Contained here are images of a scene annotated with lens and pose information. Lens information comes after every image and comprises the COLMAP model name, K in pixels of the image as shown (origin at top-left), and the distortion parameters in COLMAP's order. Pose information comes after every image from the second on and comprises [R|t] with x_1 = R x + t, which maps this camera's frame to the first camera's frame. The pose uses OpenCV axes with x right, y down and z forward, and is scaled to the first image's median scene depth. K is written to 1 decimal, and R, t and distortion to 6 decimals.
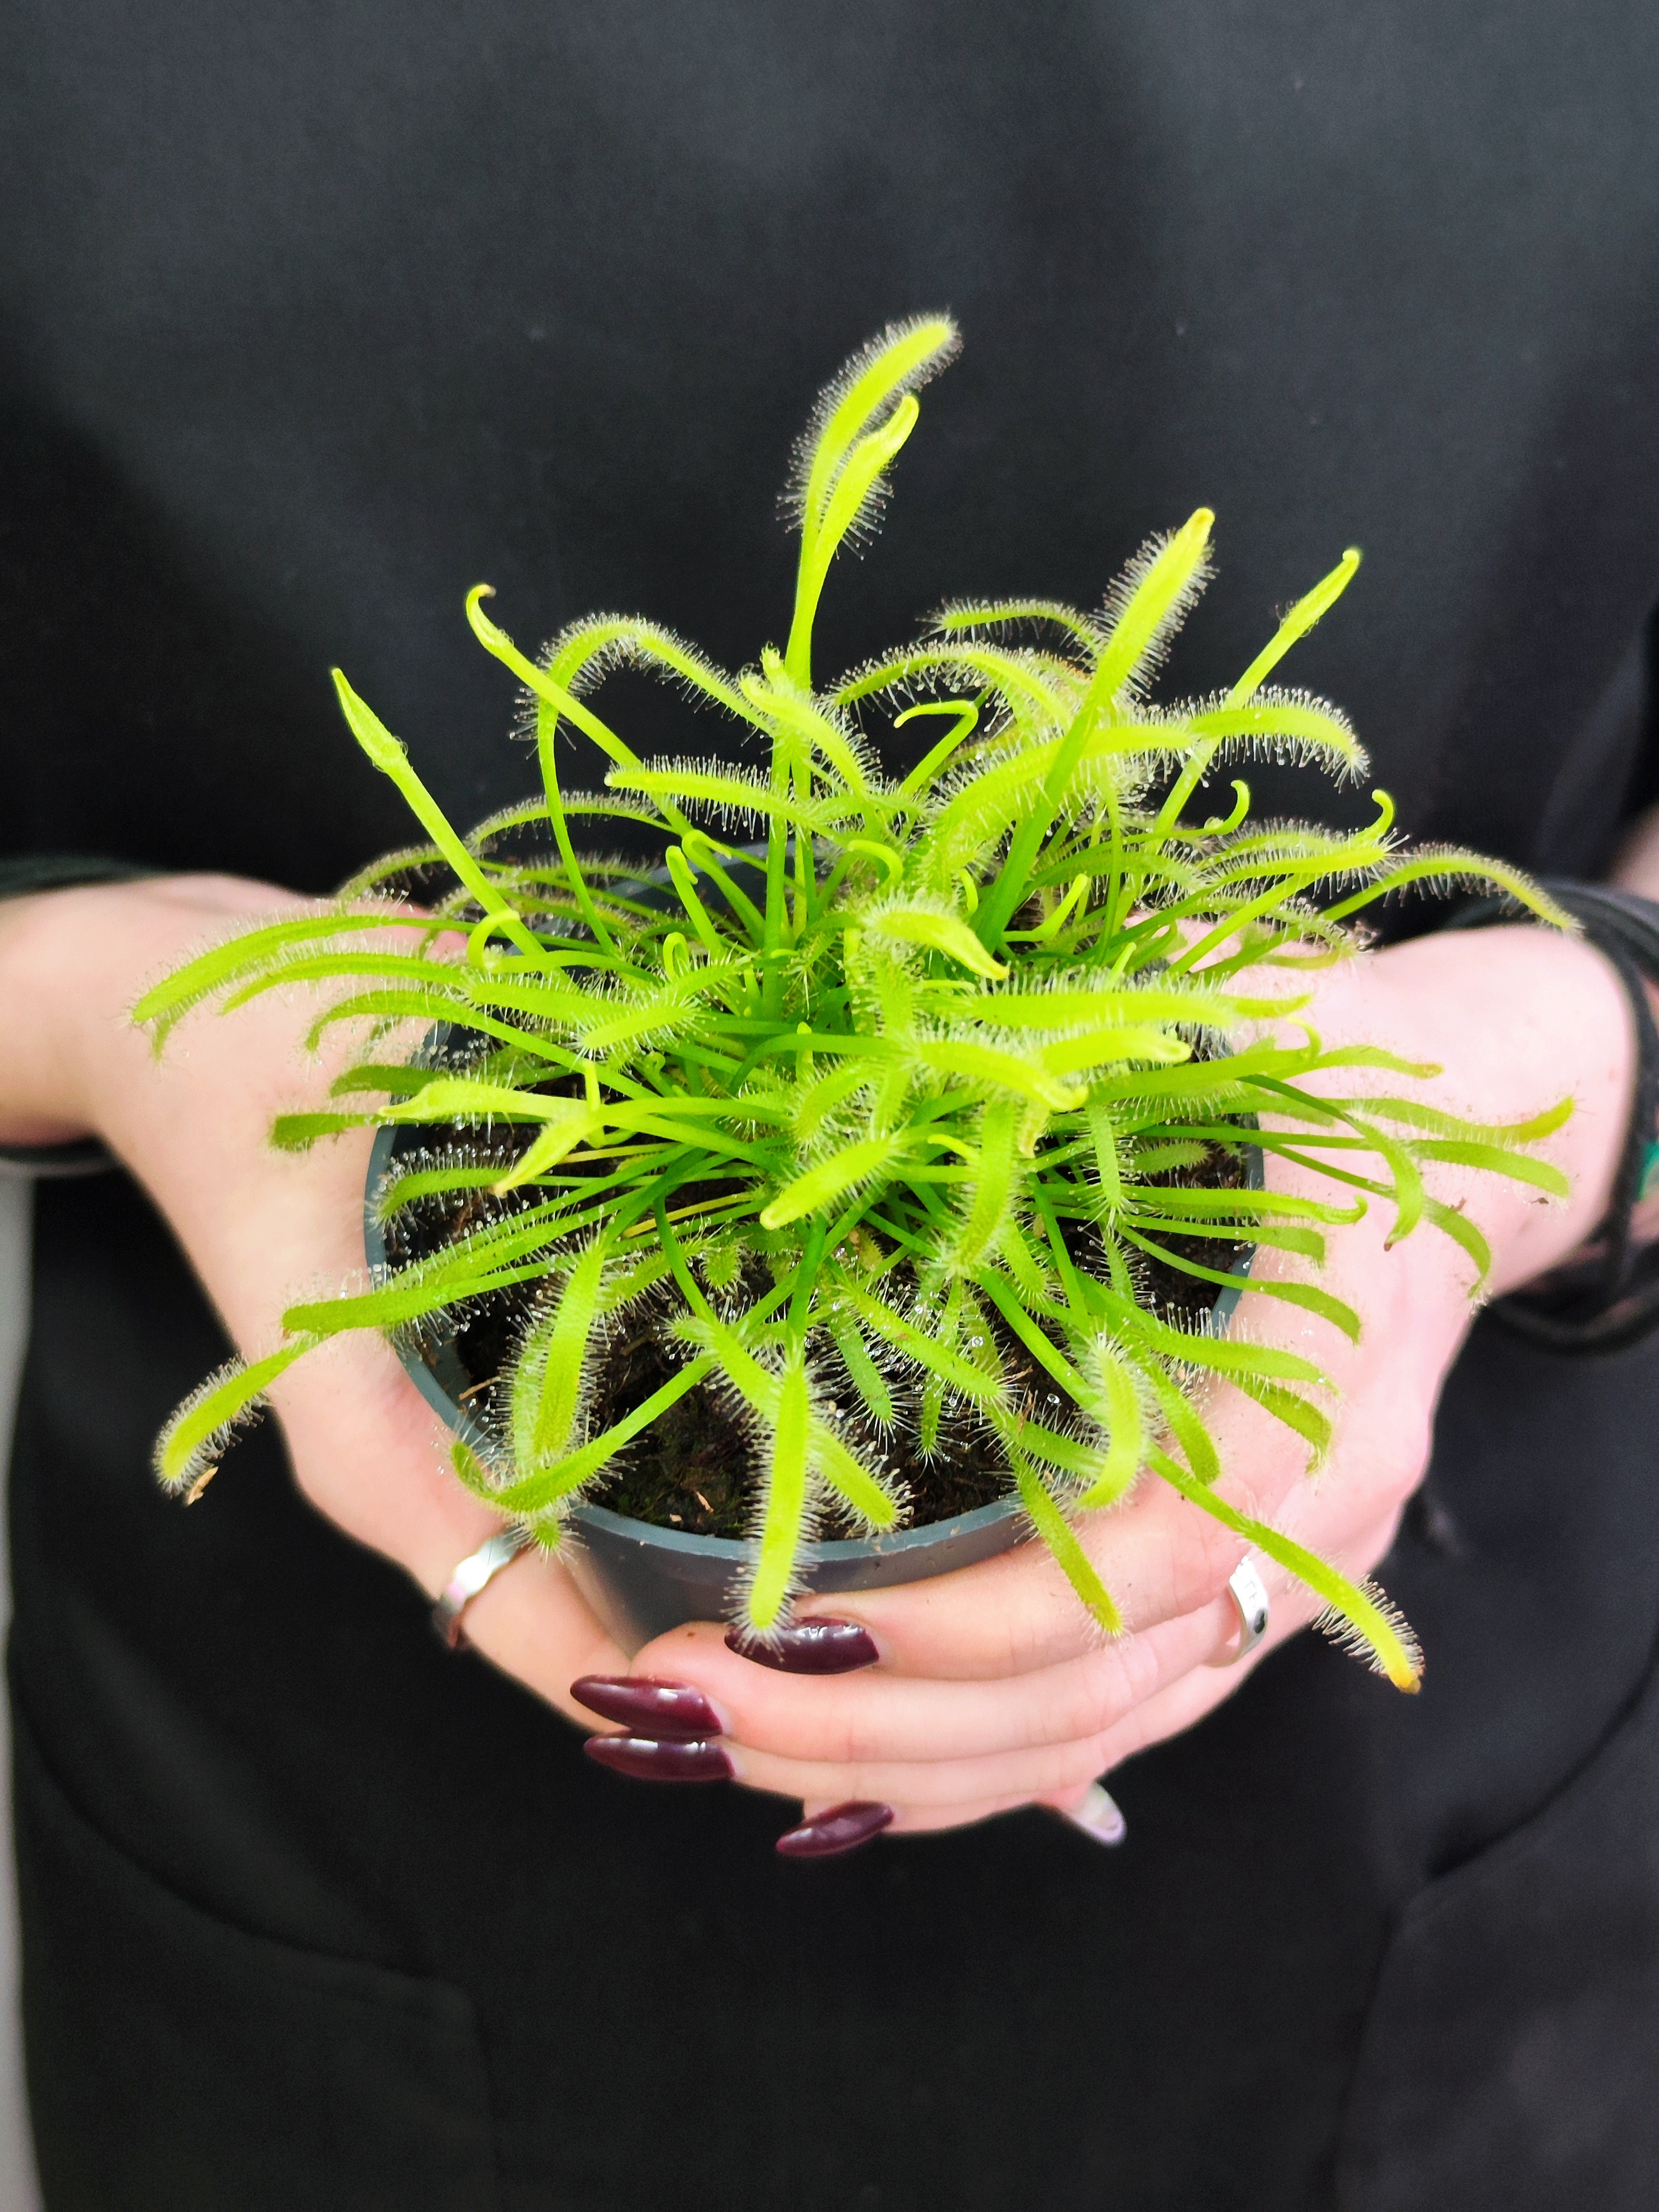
lens RADIAL K [[3169.4, 0, 829.5], [0, 3169.4, 1106.0], [0, 0, 1]] dist [0.004322, -0.442711]
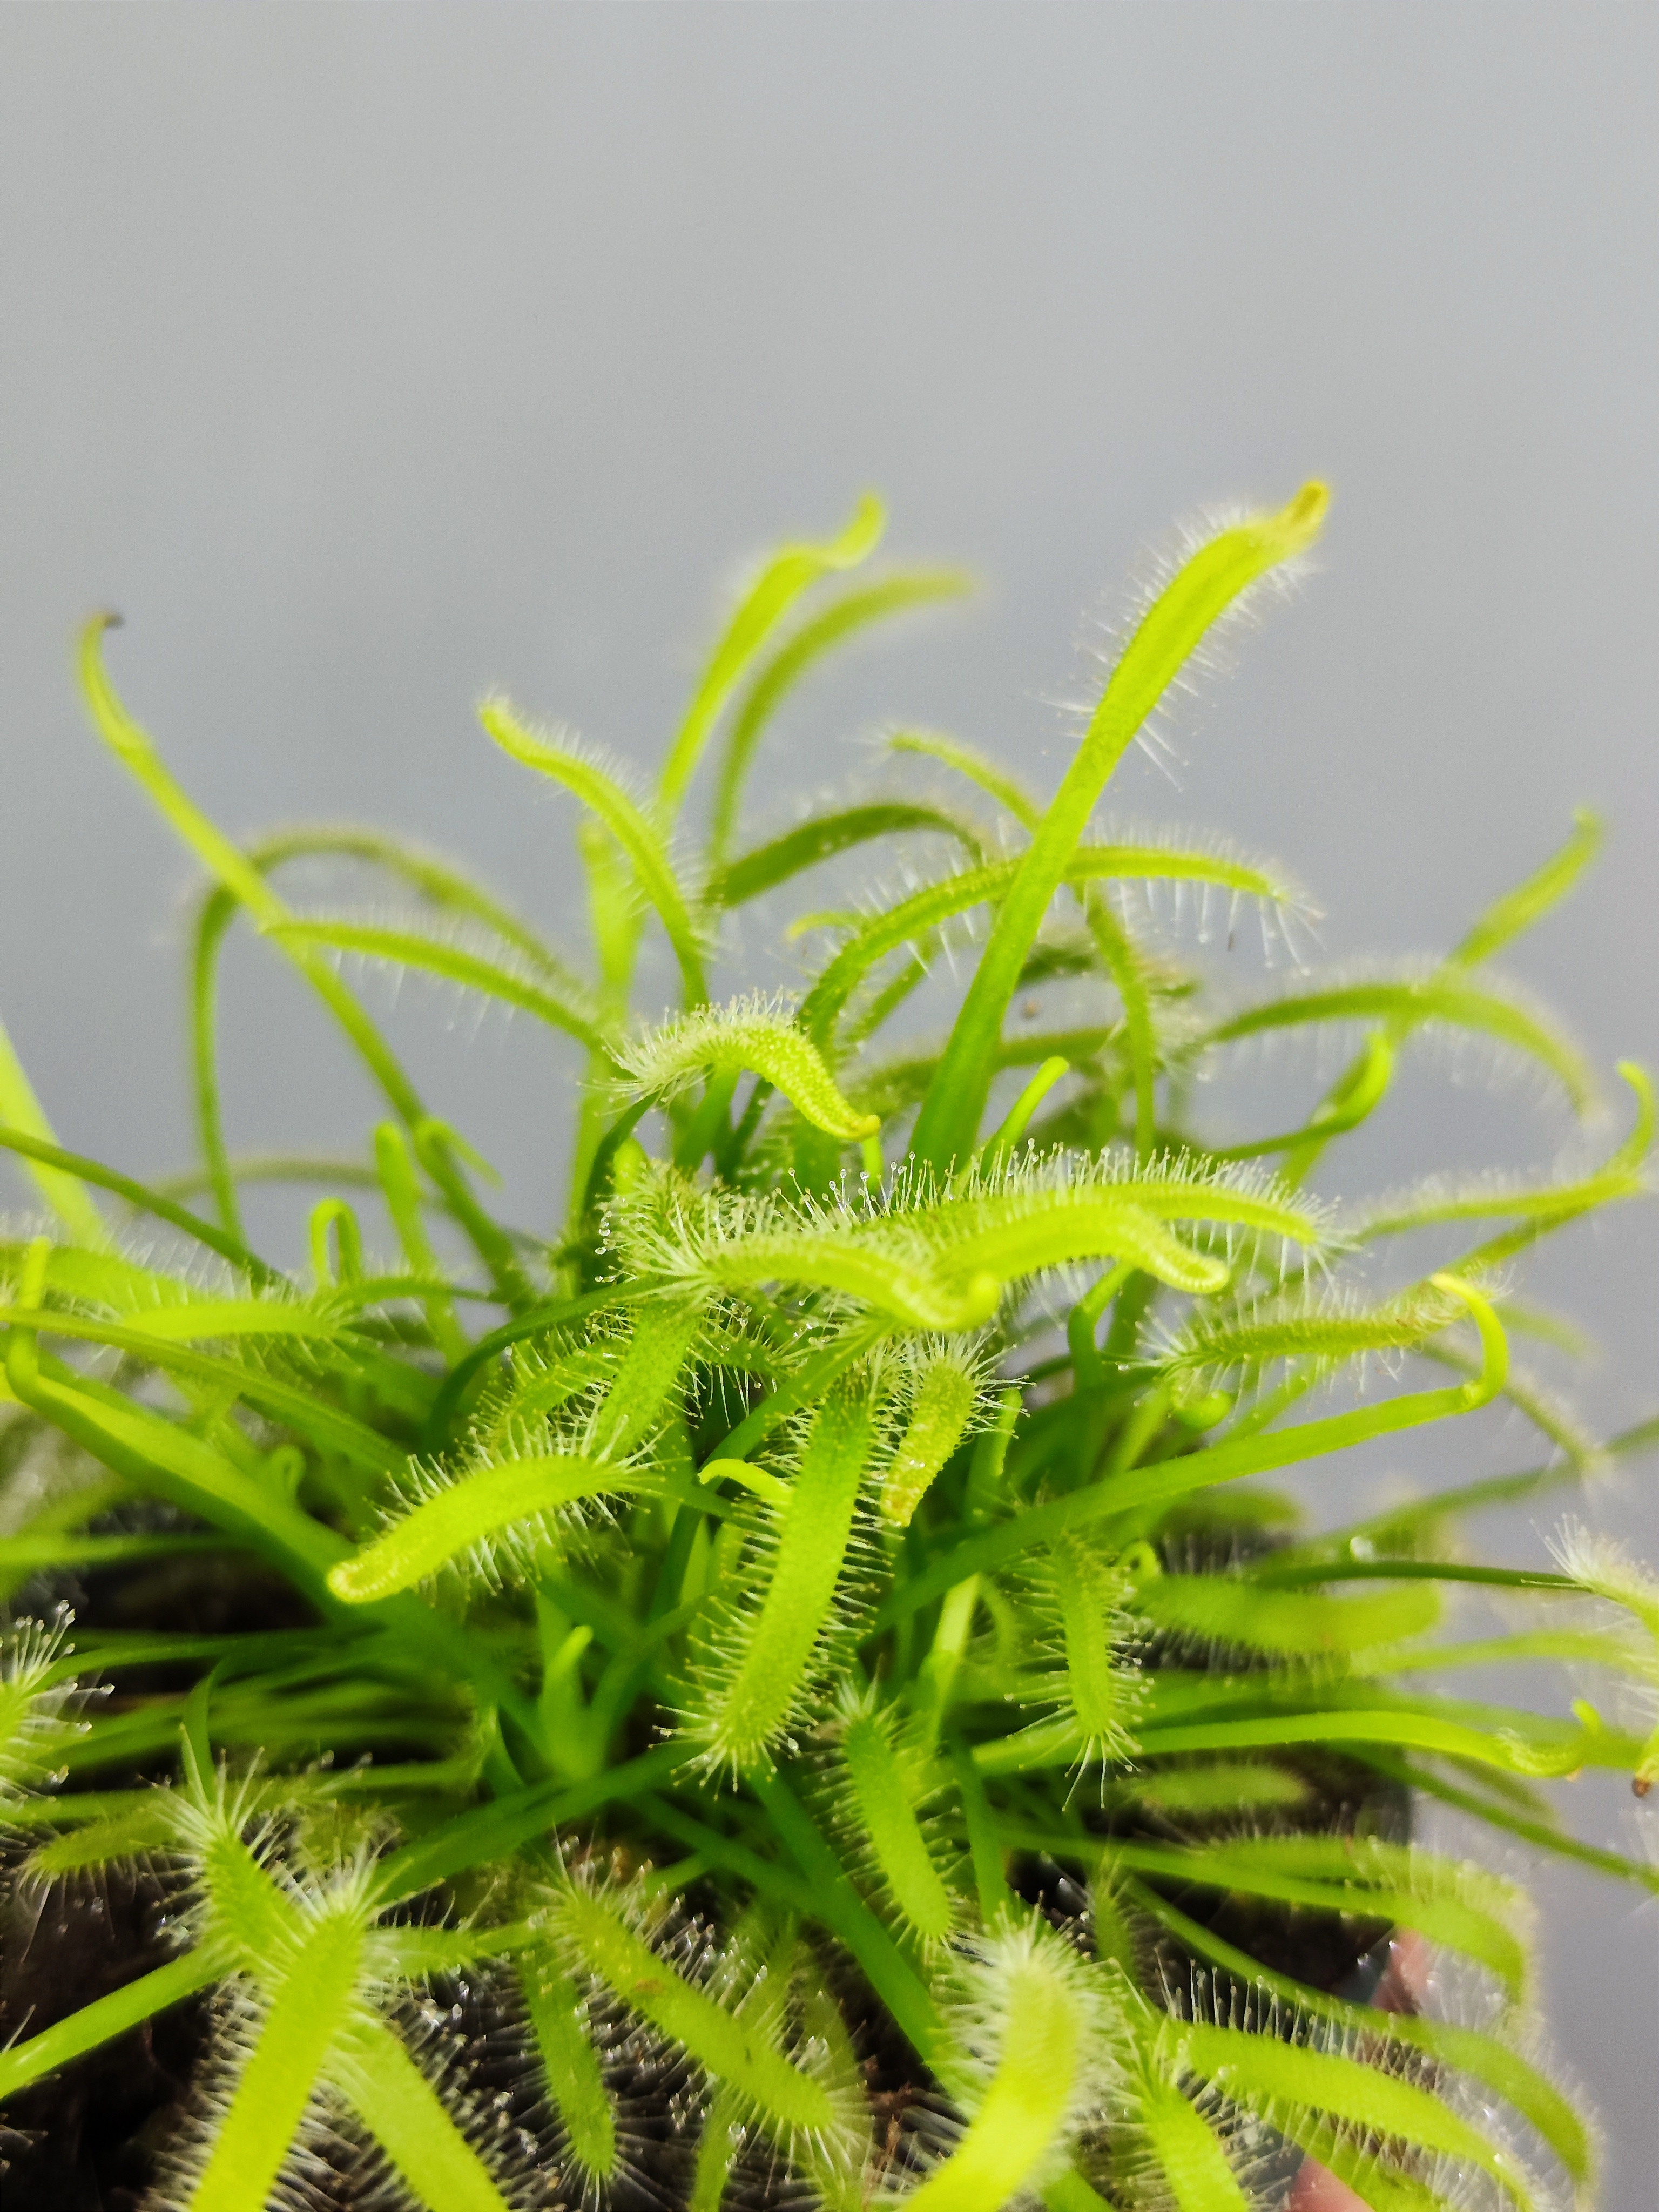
lens RADIAL K [[3169.4, 0, 829.5], [0, 3169.4, 1106.0], [0, 0, 1]] dist [0.004322, -0.442711]
pose [[0.993747, 0.073321, -0.084204, 0.080833], [-0.101622, 0.906370, -0.410082, 0.145160], [0.046252, 0.416075, 0.908153, 0.492381]]
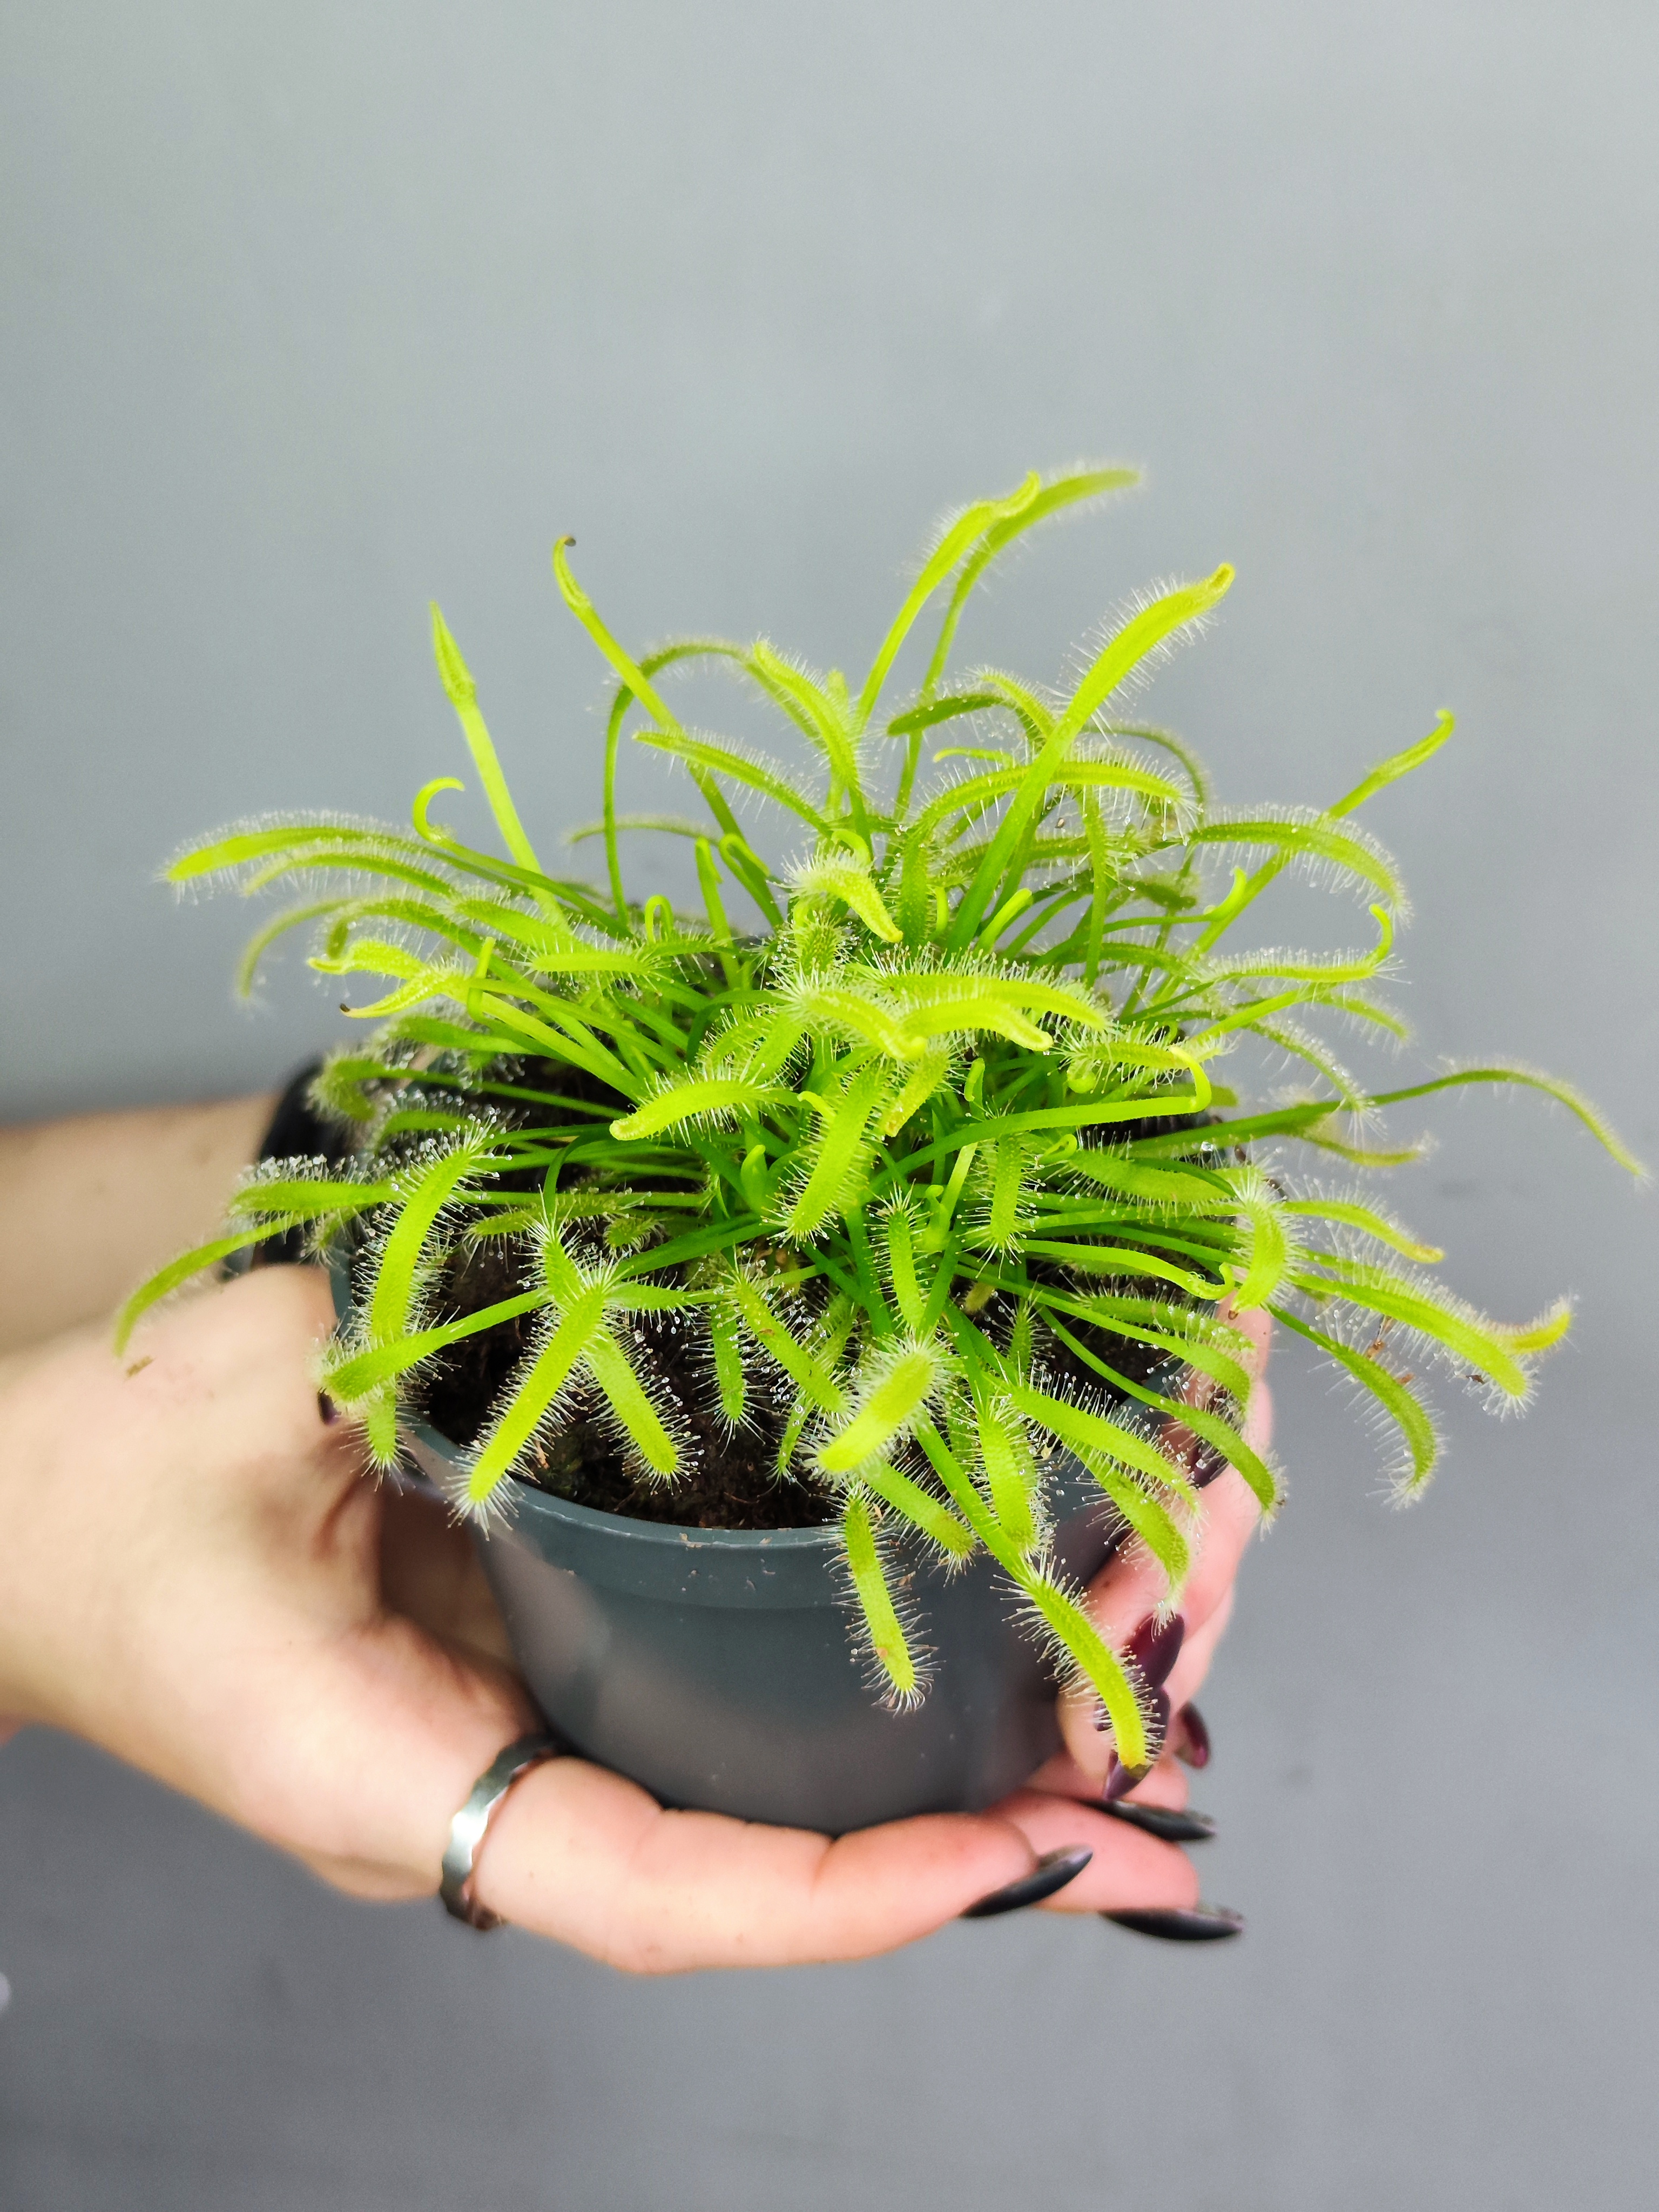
lens RADIAL K [[3169.4, 0, 829.5], [0, 3169.4, 1106.0], [0, 0, 1]] dist [0.004322, -0.442711]
pose [[0.949039, 0.218037, -0.227561, 0.243847], [-0.256719, 0.953667, -0.156888, 0.152245], [0.182810, 0.207312, 0.961042, 0.053990]]
